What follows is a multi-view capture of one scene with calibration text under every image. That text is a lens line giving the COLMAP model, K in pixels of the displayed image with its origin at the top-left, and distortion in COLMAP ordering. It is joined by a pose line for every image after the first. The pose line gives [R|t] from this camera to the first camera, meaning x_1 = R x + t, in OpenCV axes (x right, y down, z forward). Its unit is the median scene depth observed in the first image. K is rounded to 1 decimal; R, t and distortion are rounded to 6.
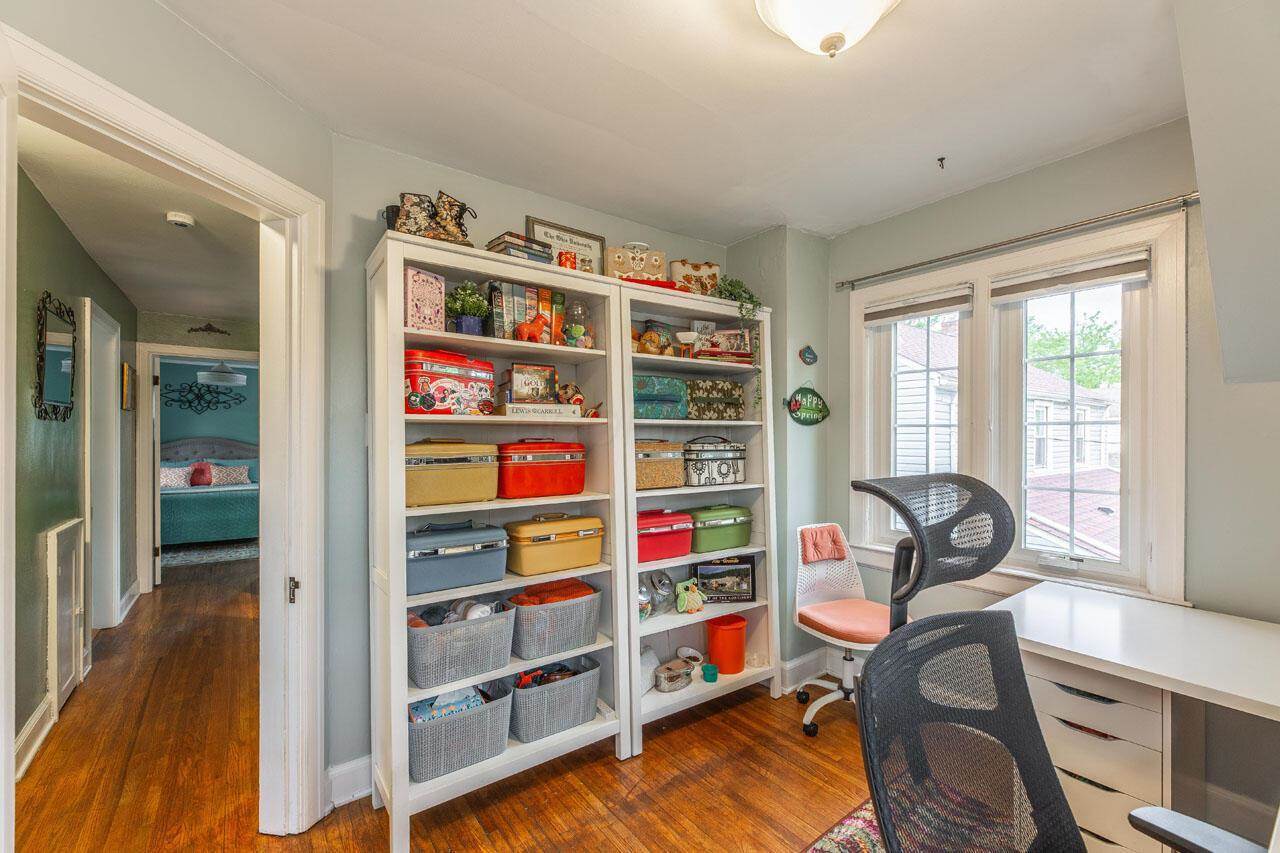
lens RADIAL K [[530.3, 0, 641.6], [0, 530.3, 433.9], [0, 0, 1]] dist [-0.001224, 0.000214]
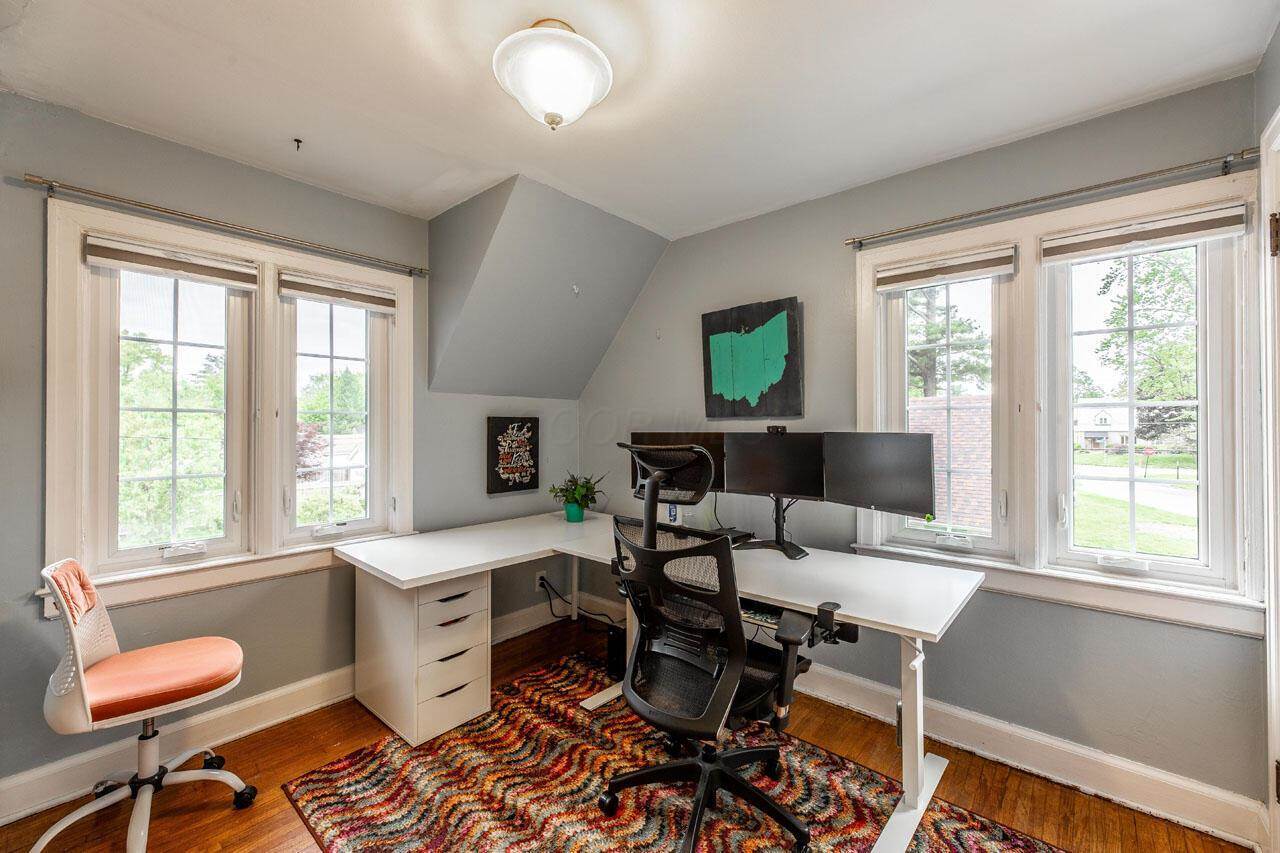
lens RADIAL K [[530.3, 0, 640.0], [0, 530.3, 423.3], [0, 0, 1]] dist [-0.001224, 0.000214]
pose [[-0.233767, 0.006512, 0.972271, -0.529795], [-0.000437, 0.999977, -0.006802, 0.011121], [-0.972293, -0.002015, -0.233759, 0.613919]]
